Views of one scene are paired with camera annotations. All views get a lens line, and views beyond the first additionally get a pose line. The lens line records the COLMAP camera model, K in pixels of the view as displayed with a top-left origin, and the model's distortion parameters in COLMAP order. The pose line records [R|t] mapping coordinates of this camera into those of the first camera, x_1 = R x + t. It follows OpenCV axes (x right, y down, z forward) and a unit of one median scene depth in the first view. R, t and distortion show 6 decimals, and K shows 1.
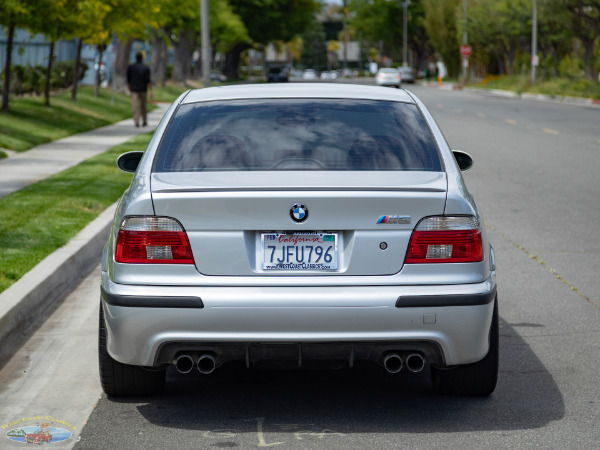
lens RADIAL K [[1917.3, 0, 269.4], [0, 1917.3, 239.9], [0, 0, 1]] dist [-0.005230, 0.000000]
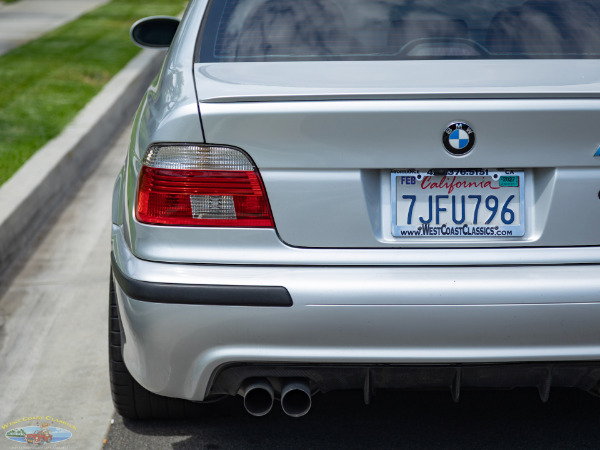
lens RADIAL K [[2074.3, 0, 298.5], [0, 2074.3, 222.4], [0, 0, 1]] dist [0.064620, 0.000000]
pose [[0.999957, -0.004720, 0.008023, -0.037043], [0.004295, 0.998625, 0.052247, -0.021419], [-0.008258, -0.052210, 0.998602, 0.379251]]
